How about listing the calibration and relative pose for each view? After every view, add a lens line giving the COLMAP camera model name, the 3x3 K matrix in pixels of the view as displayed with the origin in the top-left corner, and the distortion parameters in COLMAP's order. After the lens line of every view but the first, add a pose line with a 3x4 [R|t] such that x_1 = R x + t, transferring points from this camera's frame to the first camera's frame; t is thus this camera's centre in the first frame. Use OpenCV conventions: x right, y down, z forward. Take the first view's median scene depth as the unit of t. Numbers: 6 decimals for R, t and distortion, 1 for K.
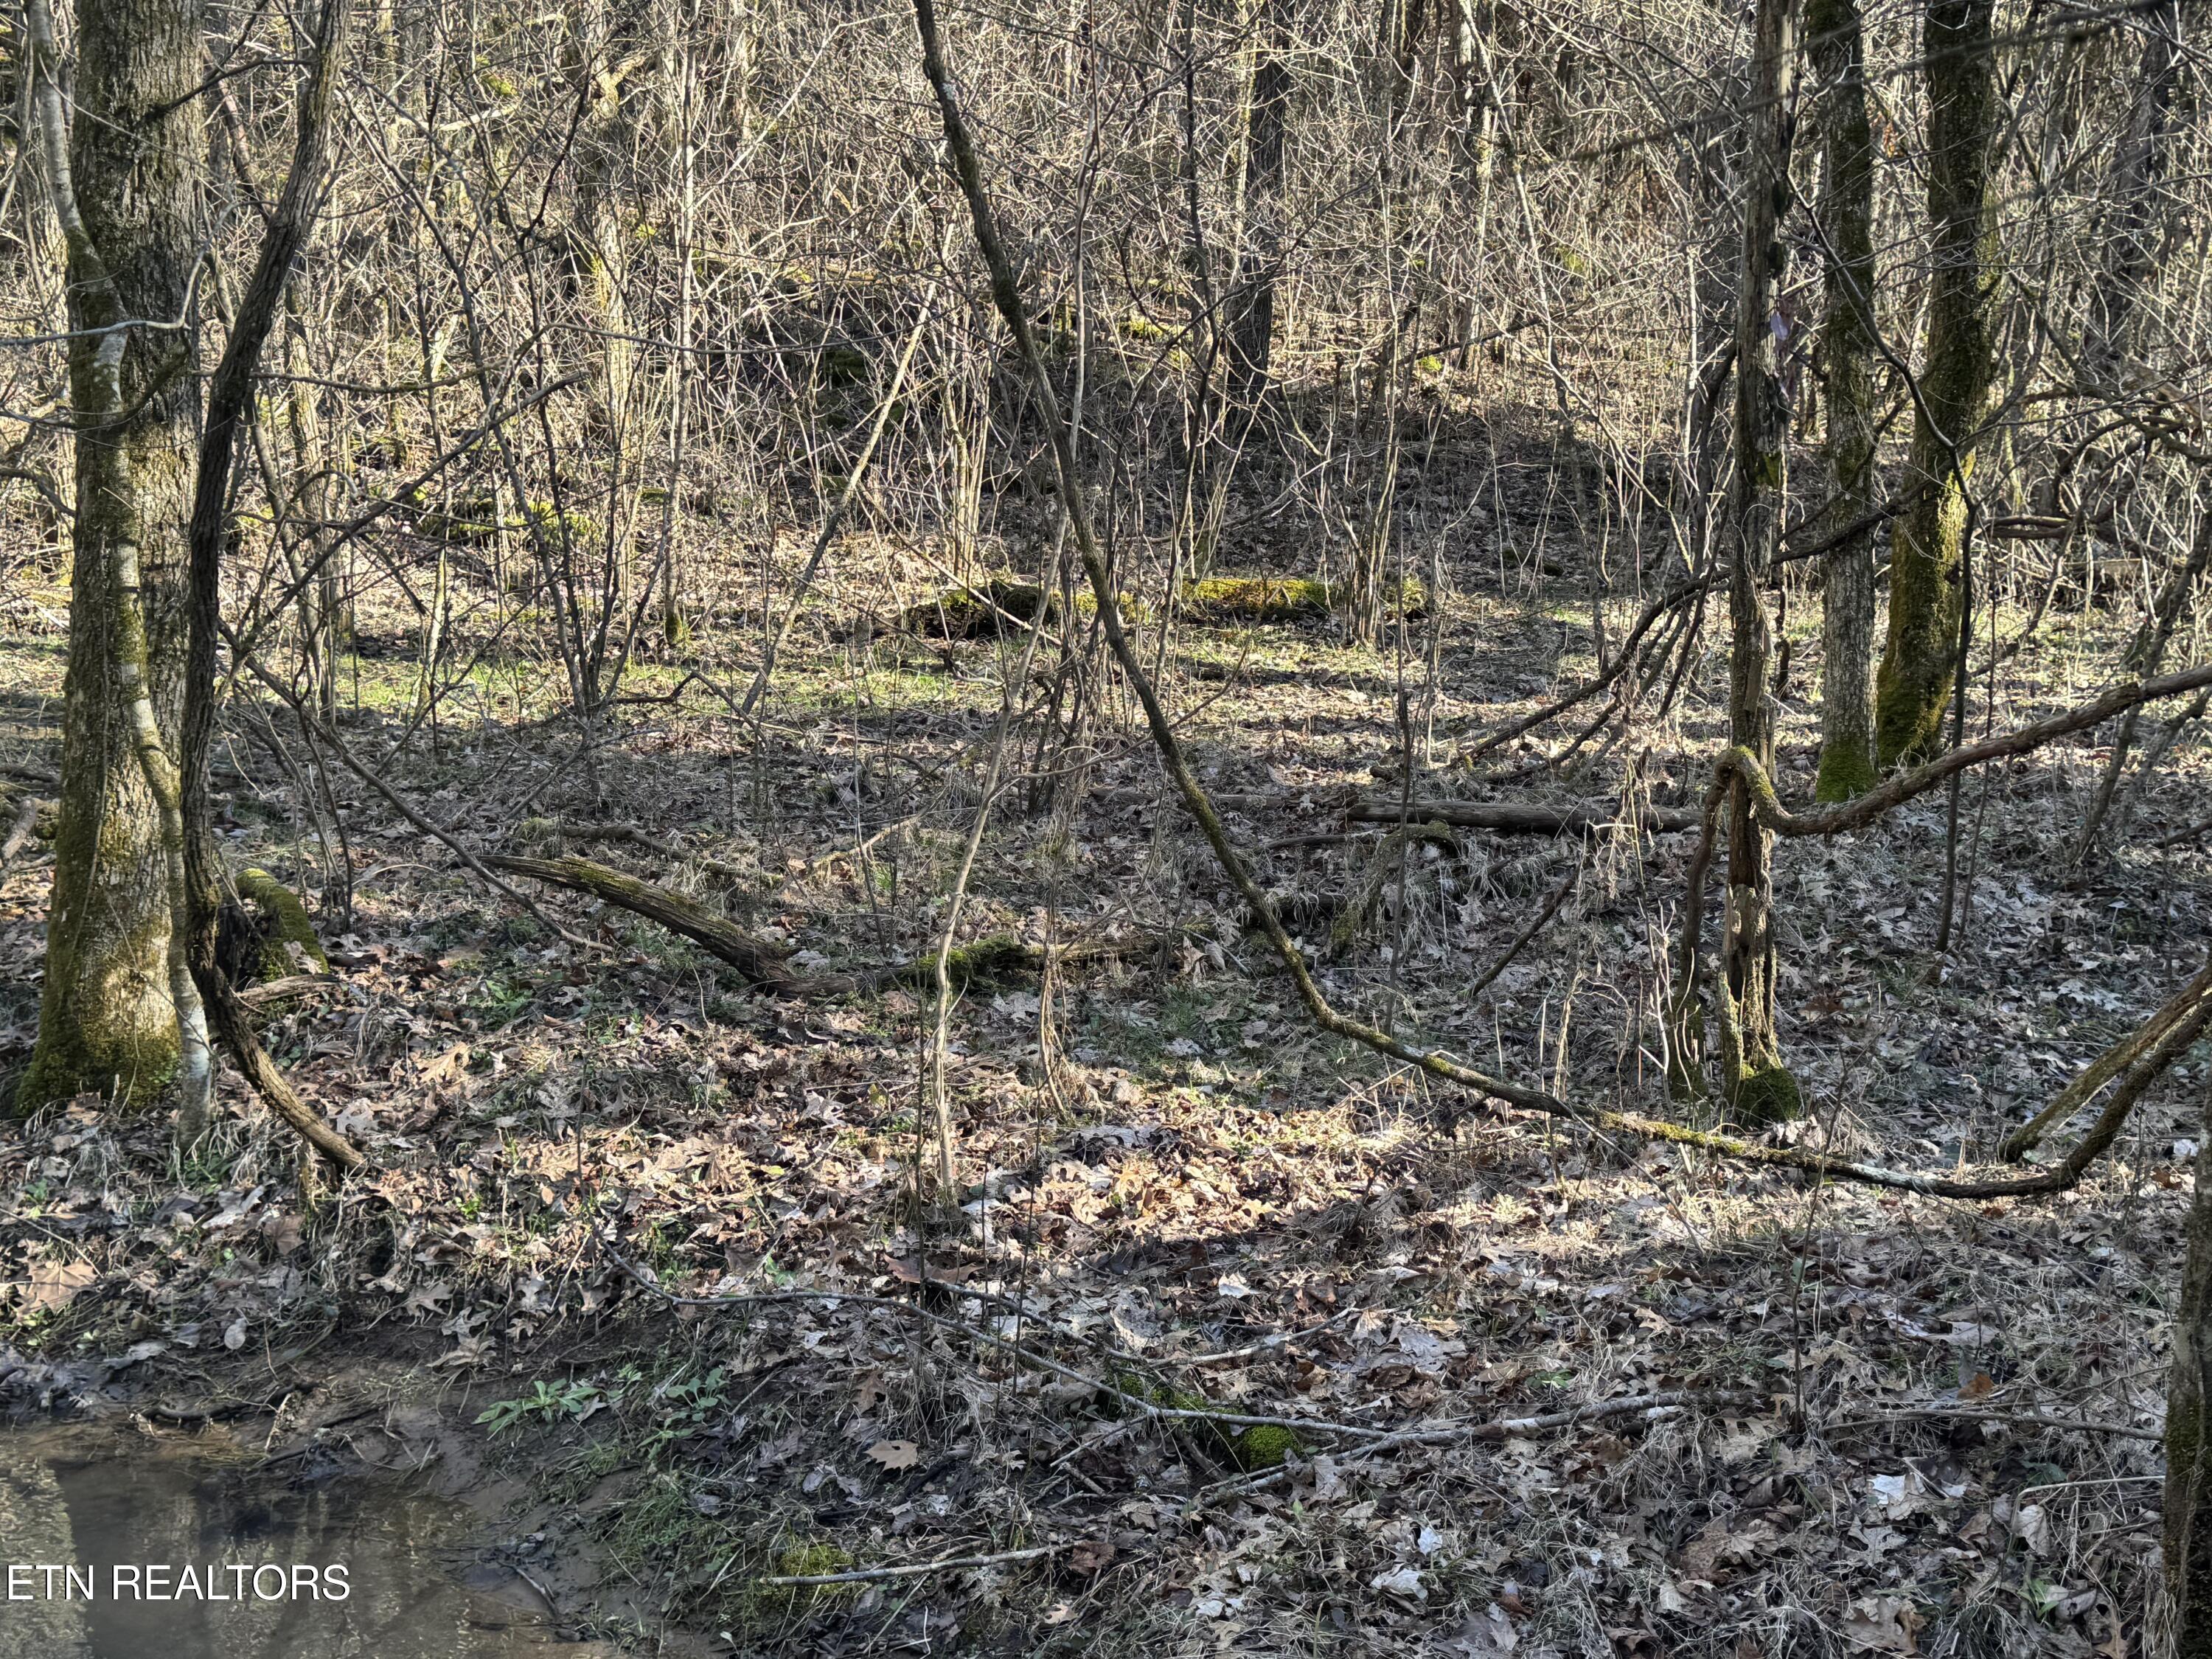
lens RADIAL K [[2447.9, 0, 1106.0], [0, 2447.9, 829.5], [0, 0, 1]] dist [0.195545, -0.421335]
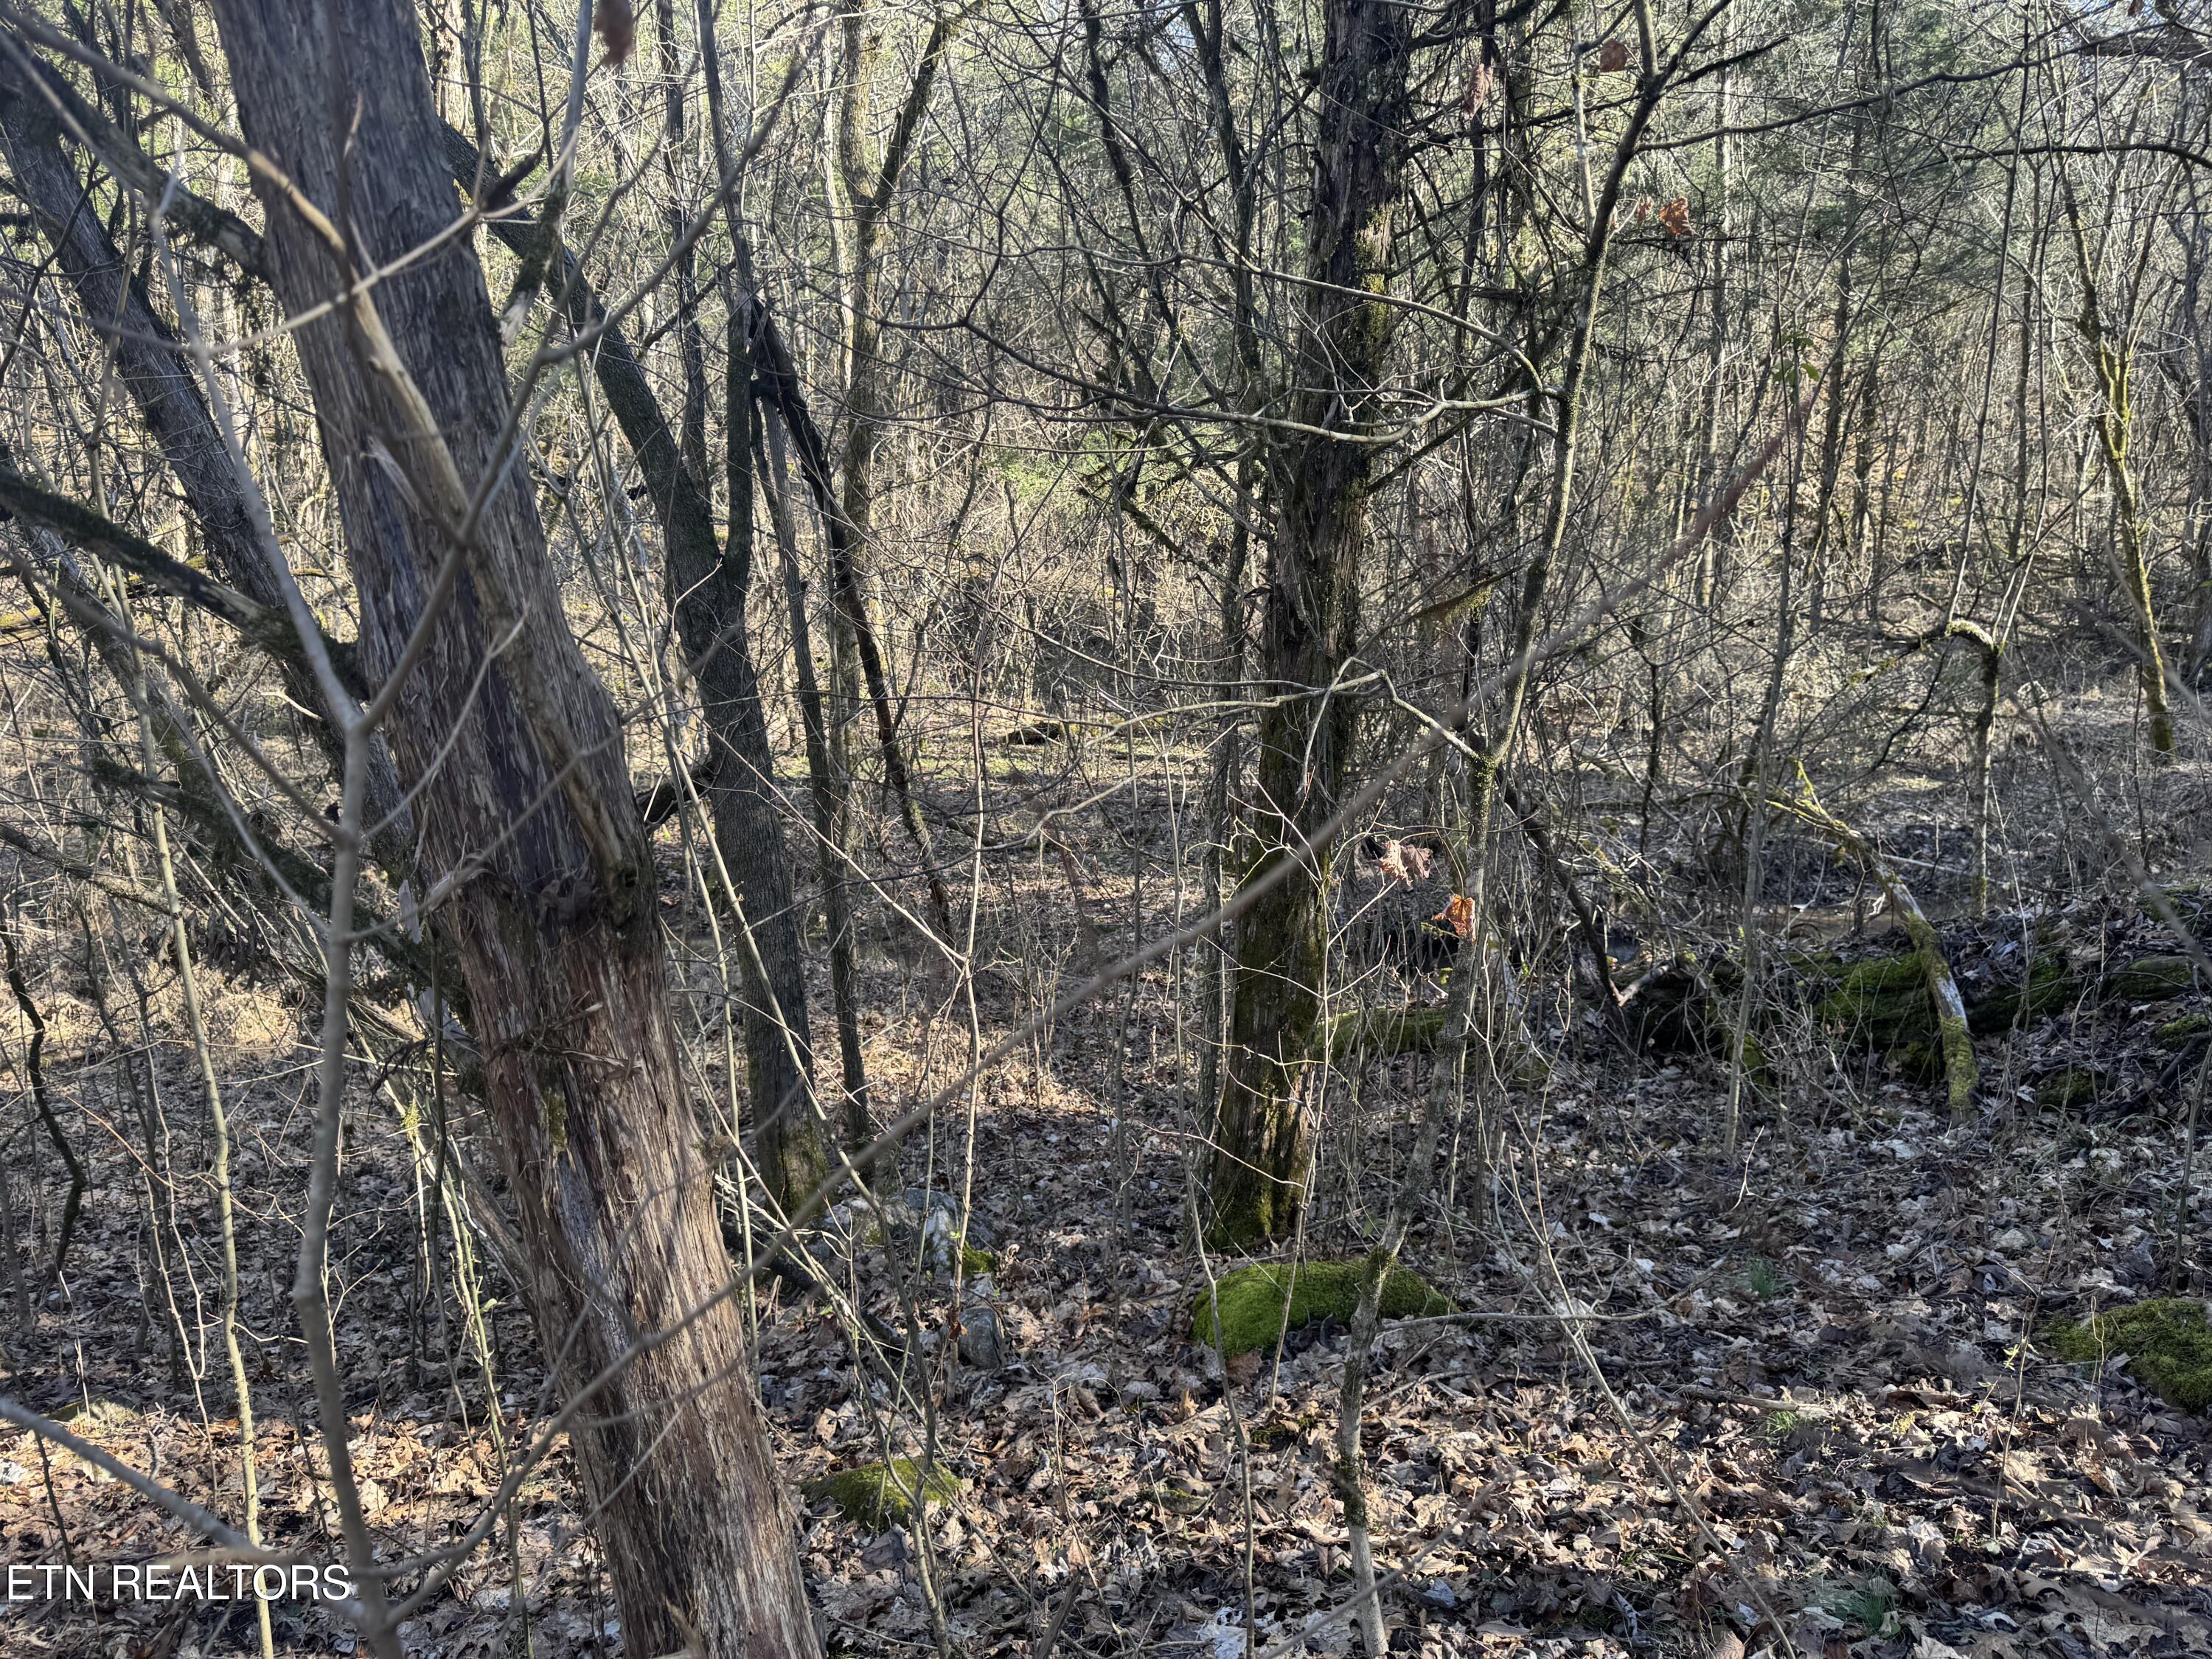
lens RADIAL K [[1542.3, 0, 1106.0], [0, 1542.3, 829.5], [0, 0, 1]] dist [0.167766, -0.309202]
pose [[0.999604, -0.027481, 0.006083, 0.028101], [0.027492, 0.999621, -0.001695, 0.045240], [-0.006034, 0.001861, 0.999980, -1.603539]]
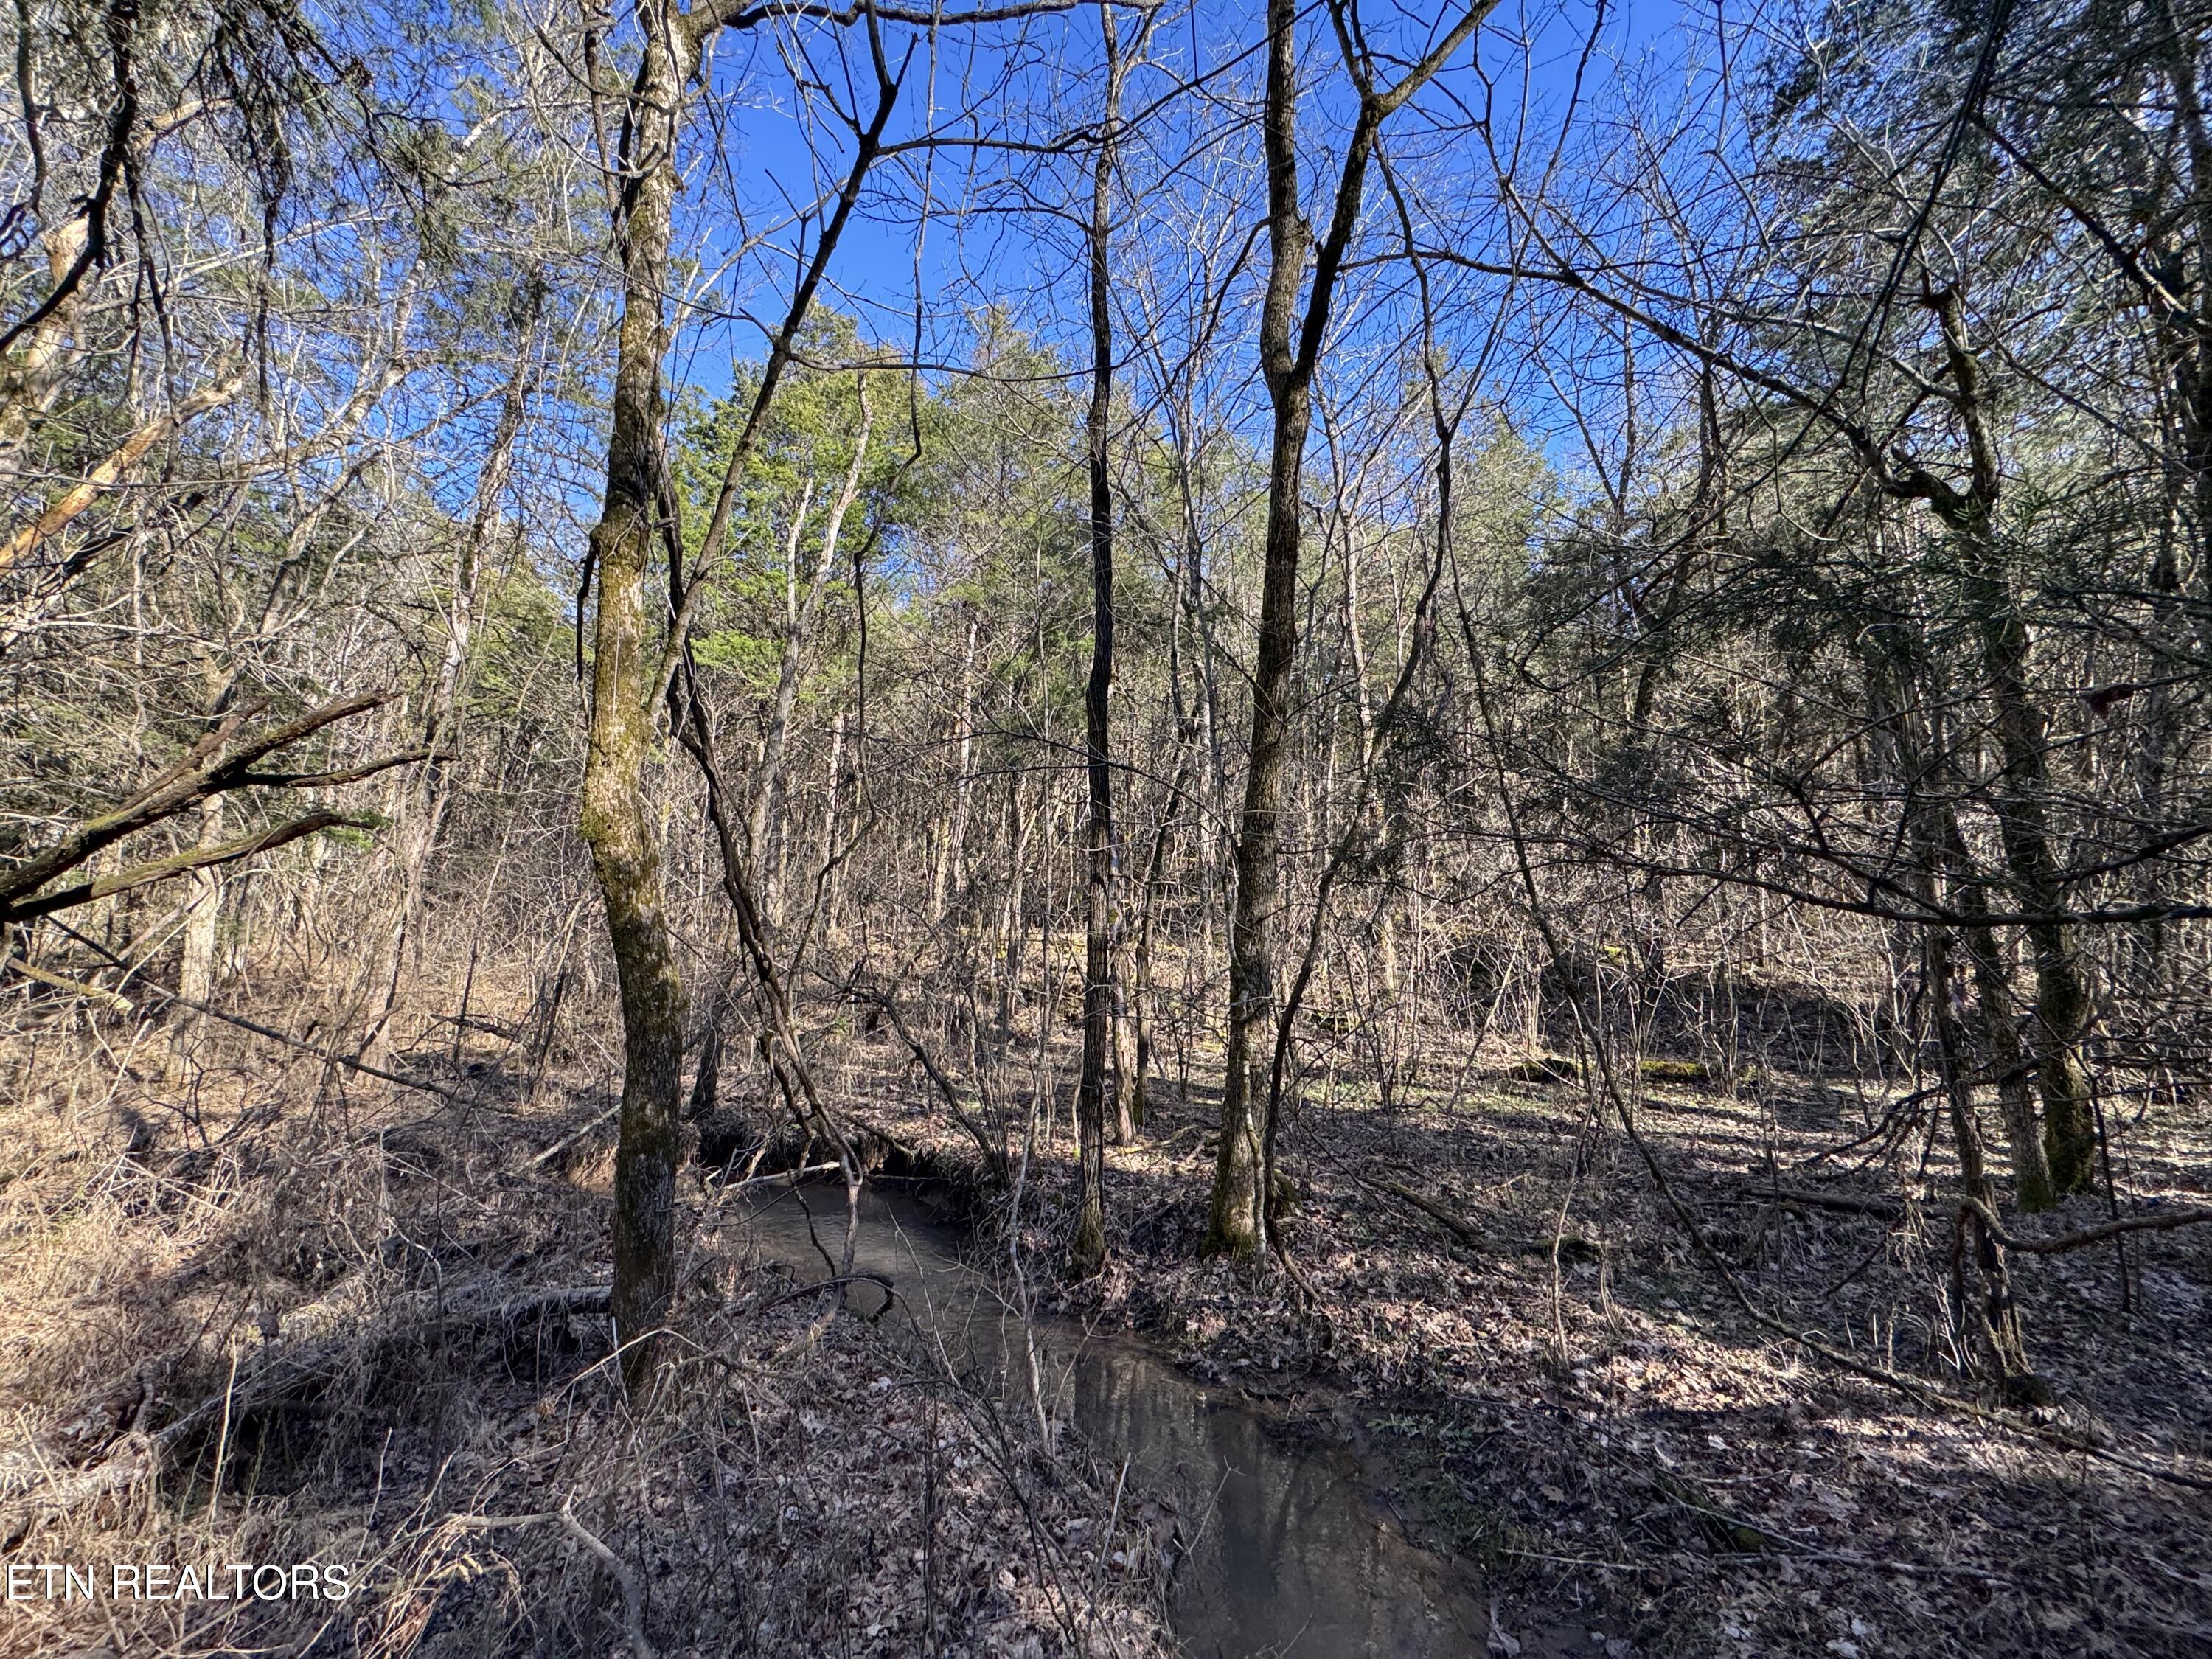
lens RADIAL K [[874.7, 0, 1106.0], [0, 874.7, 829.5], [0, 0, 1]] dist [-0.000591, -0.000058]
pose [[0.881058, -0.066959, -0.468245, -0.023087], [-0.085872, 0.950837, -0.297548, -0.047411], [0.465149, 0.302367, 0.831992, -0.051523]]
